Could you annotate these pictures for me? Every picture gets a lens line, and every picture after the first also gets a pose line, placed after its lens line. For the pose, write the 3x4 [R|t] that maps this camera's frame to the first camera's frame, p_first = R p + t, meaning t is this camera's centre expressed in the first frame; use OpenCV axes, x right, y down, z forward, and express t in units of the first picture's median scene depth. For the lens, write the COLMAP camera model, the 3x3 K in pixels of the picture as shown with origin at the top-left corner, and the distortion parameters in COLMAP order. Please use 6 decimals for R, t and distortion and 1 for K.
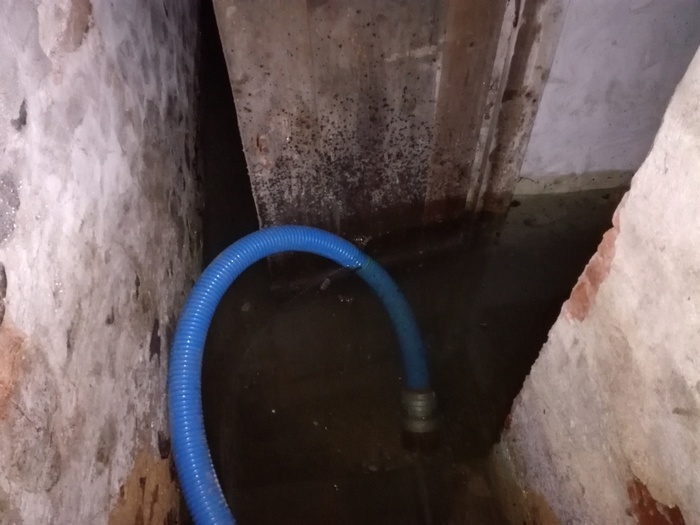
lens RADIAL K [[554.8, 0, 349.2], [0, 554.8, 267.3], [0, 0, 1]] dist [0.119161, -0.231367]
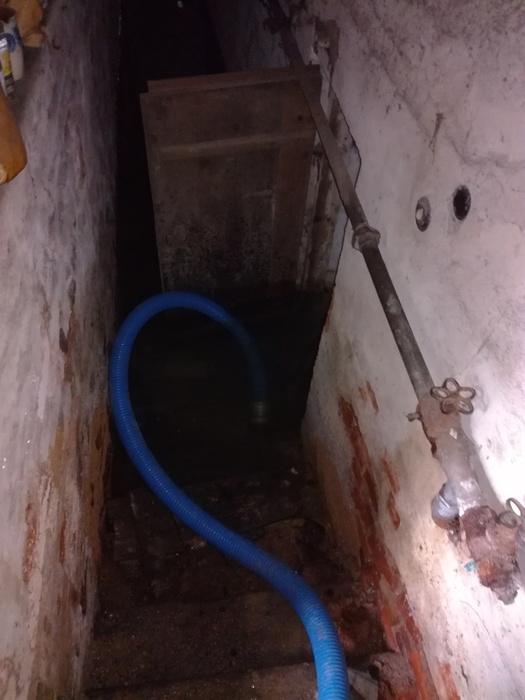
lens RADIAL K [[554.8, 0, 267.4], [0, 554.8, 348.6], [0, 0, 1]] dist [0.119161, -0.231367]
pose [[0.996970, 0.033123, 0.070384, 0.030994], [-0.030116, 0.998606, -0.043355, 0.156468], [-0.071722, 0.041104, 0.996577, -0.636811]]
